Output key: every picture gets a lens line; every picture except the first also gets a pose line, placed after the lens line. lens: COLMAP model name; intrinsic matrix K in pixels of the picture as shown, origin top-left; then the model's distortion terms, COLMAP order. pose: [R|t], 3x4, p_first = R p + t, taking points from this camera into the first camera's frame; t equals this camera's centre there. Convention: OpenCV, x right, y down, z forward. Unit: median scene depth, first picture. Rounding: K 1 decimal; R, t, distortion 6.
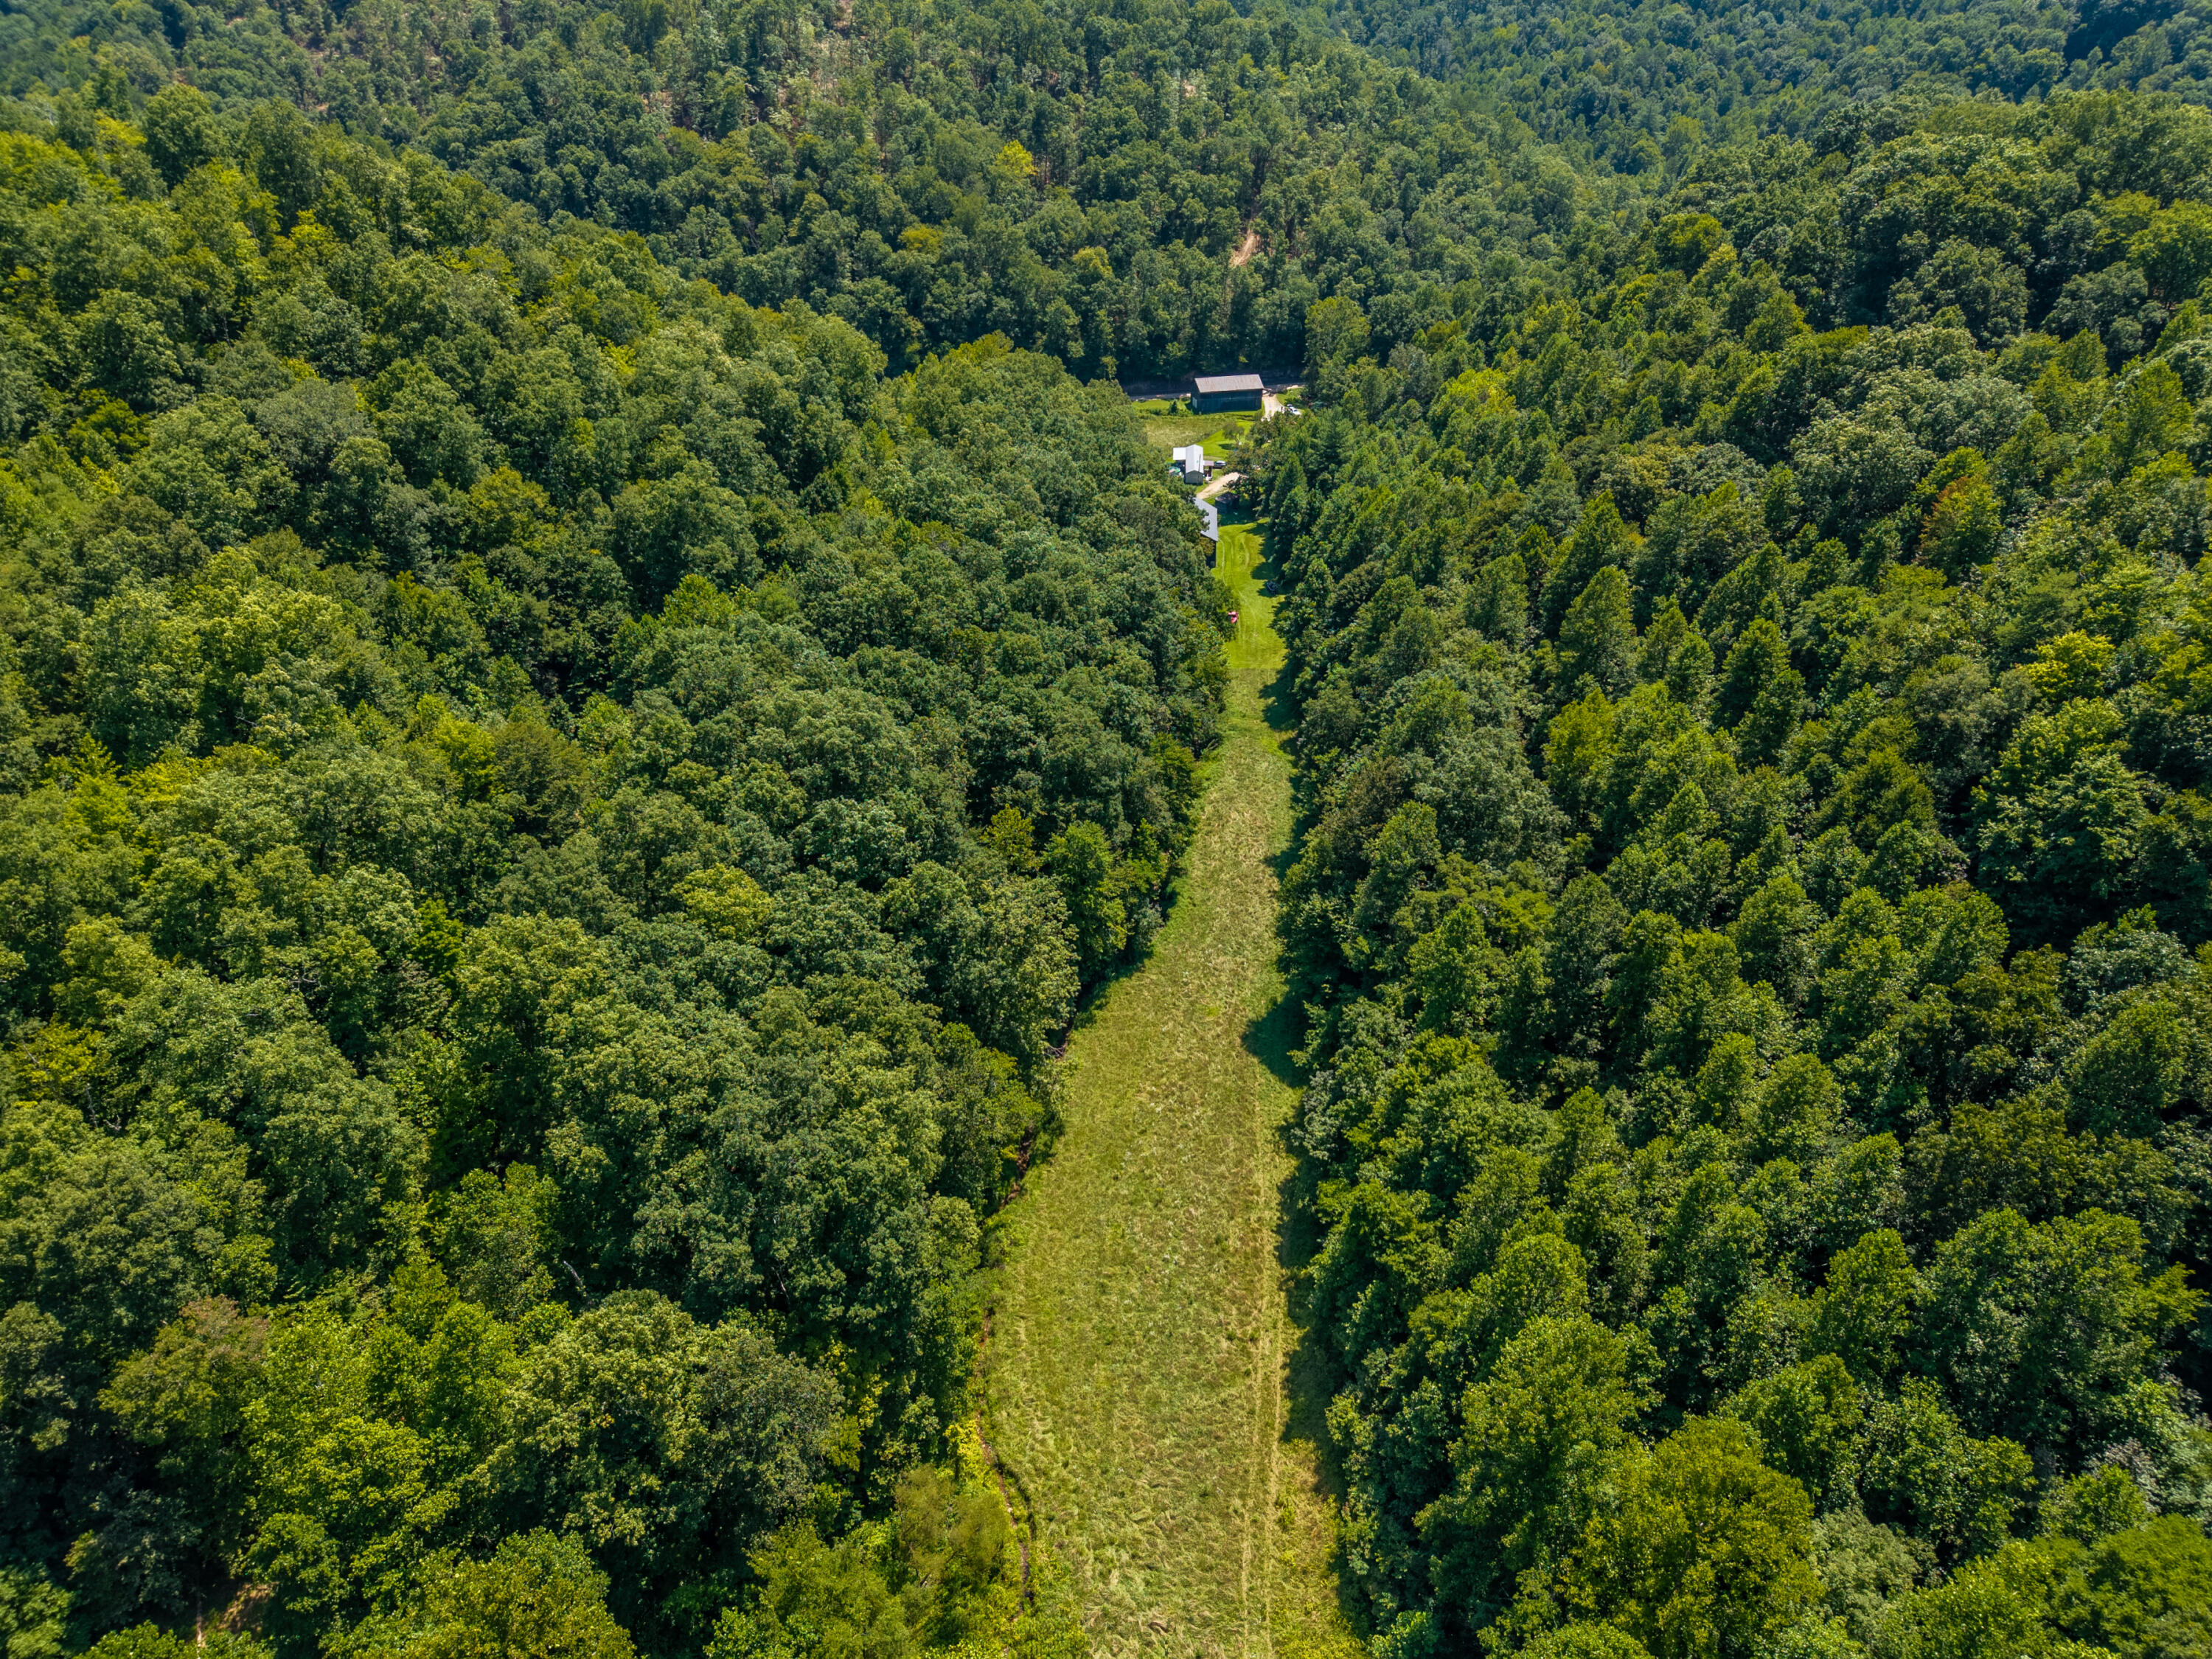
lens RADIAL K [[1479.3, 0, 1101.4], [0, 1479.3, 847.1], [0, 0, 1]] dist [0.026990, -0.025868]
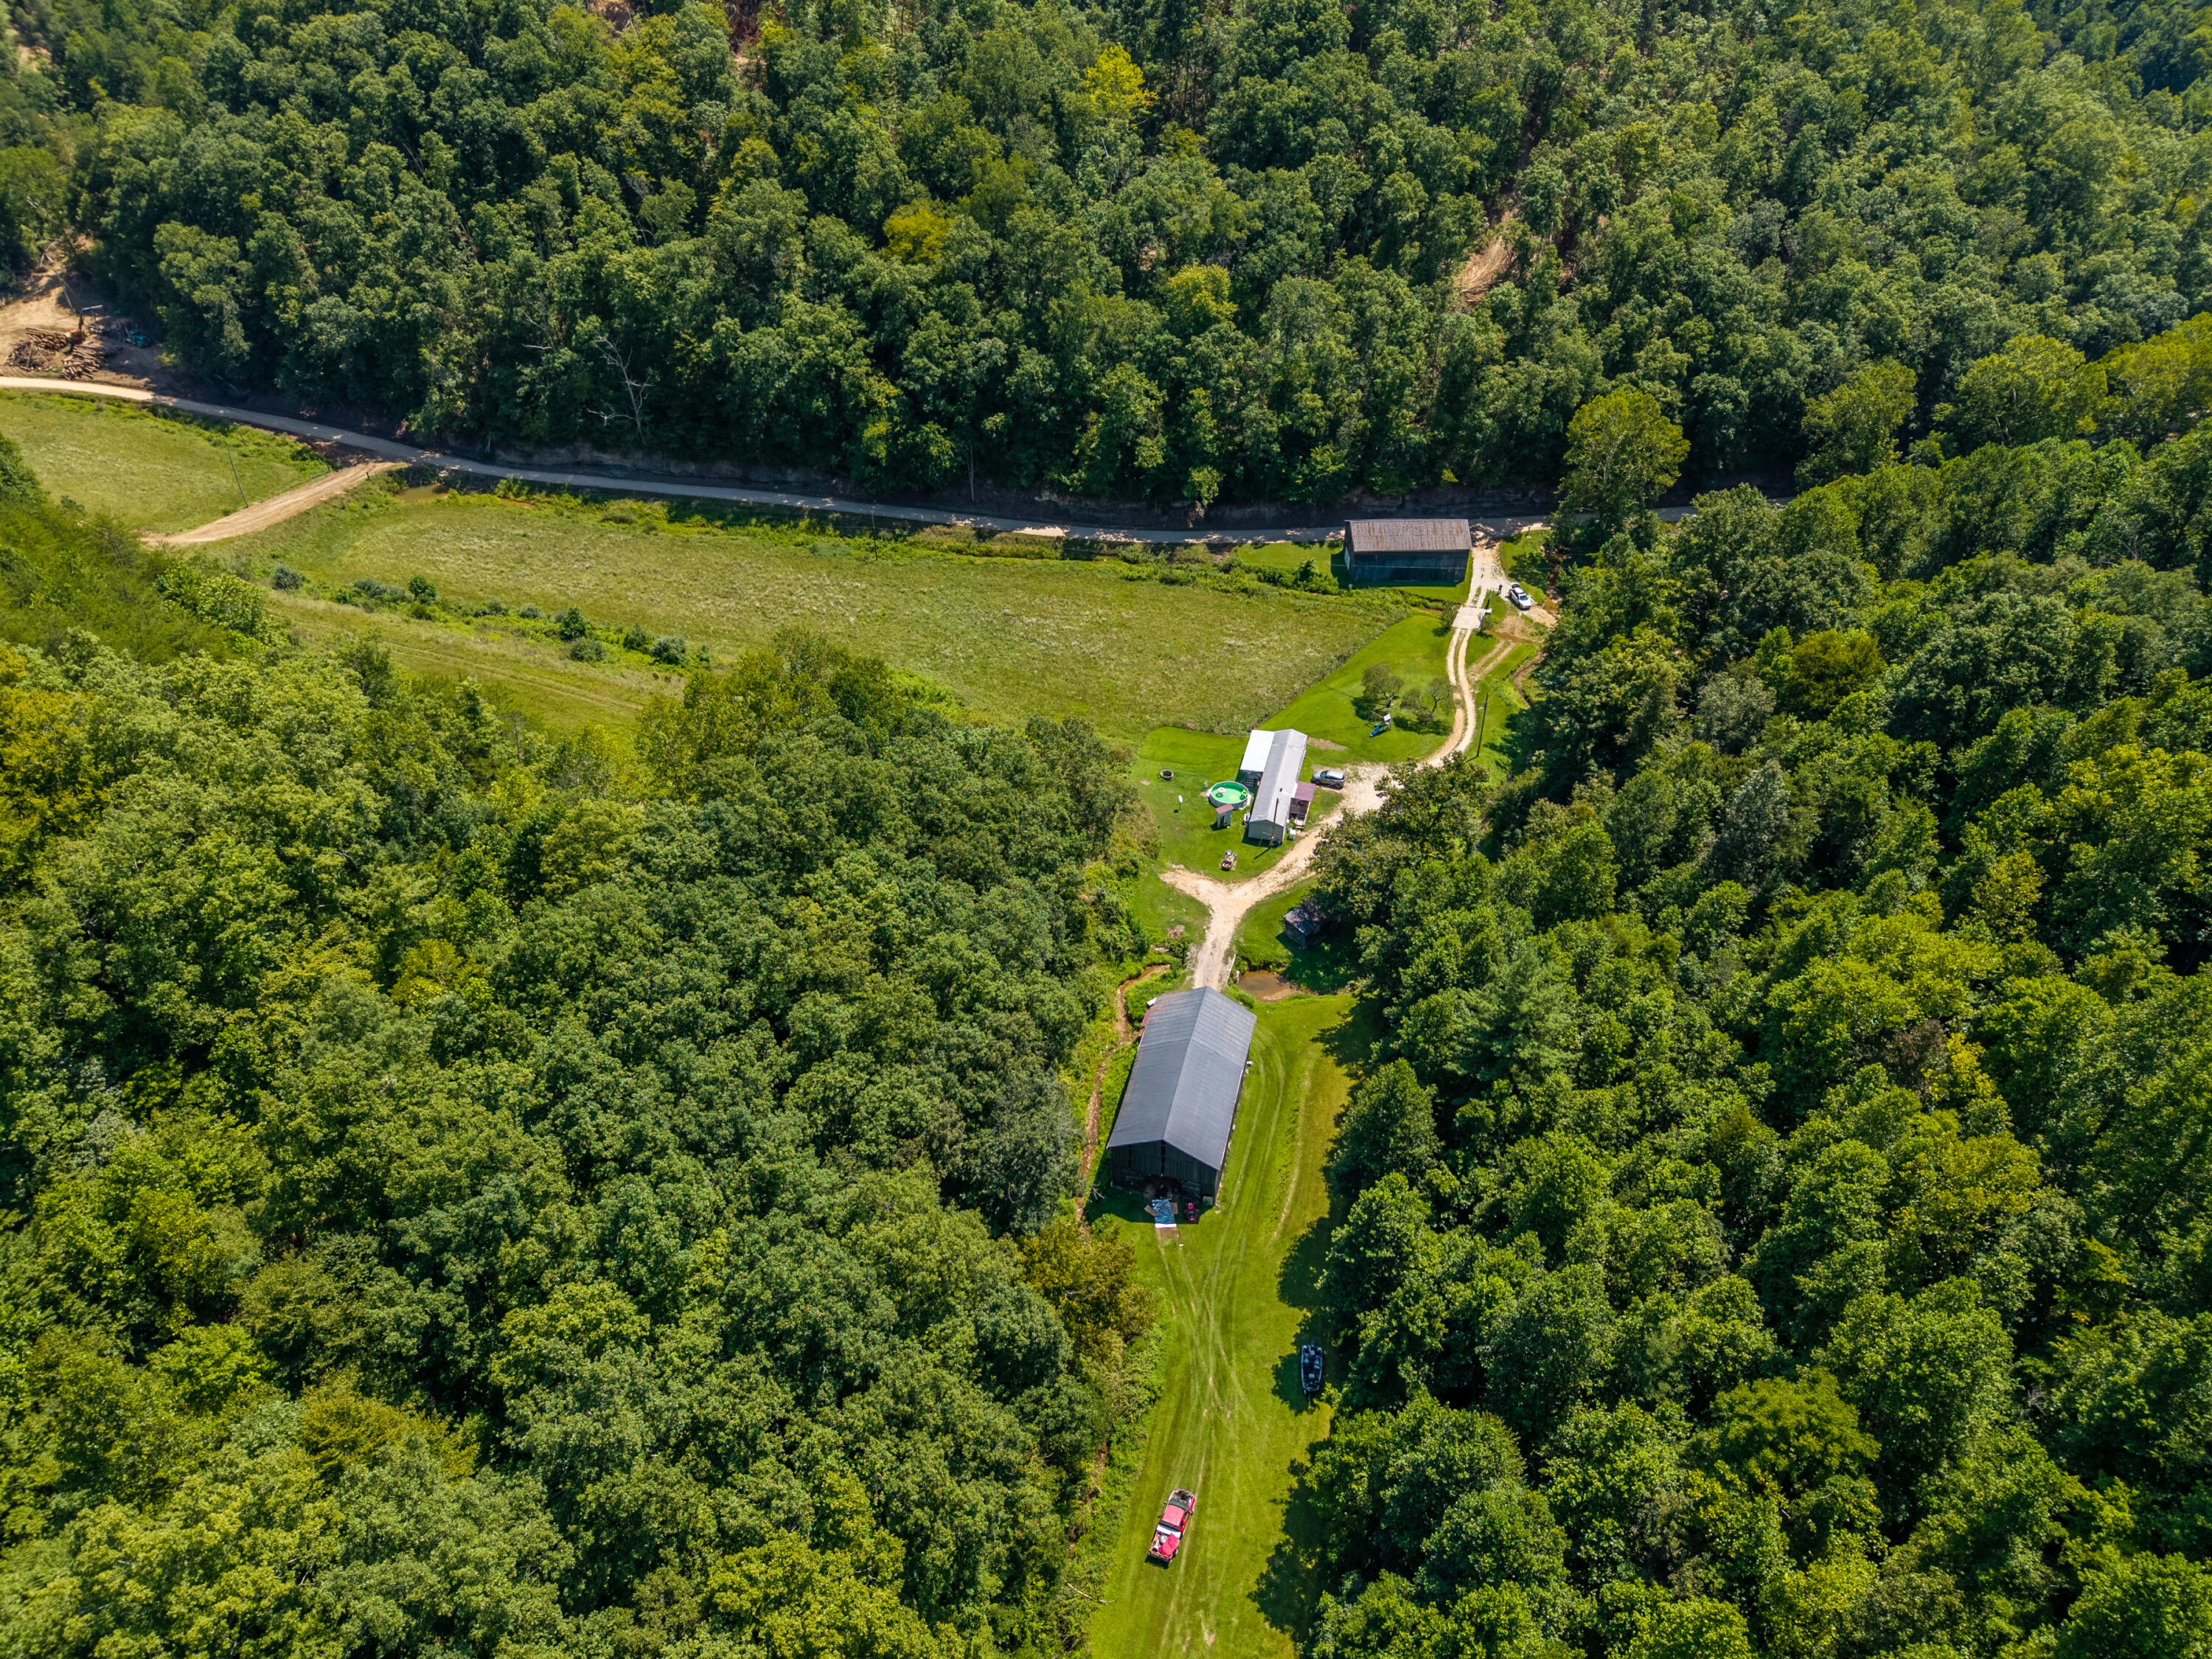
lens RADIAL K [[1479.3, 0, 1098.6], [0, 1479.3, 843.7], [0, 0, 1]] dist [0.026990, -0.025868]
pose [[0.979893, 0.127204, -0.153718, 0.069150], [-0.107147, 0.985387, 0.132405, -0.250723], [0.168314, -0.113272, 0.979204, 0.399126]]
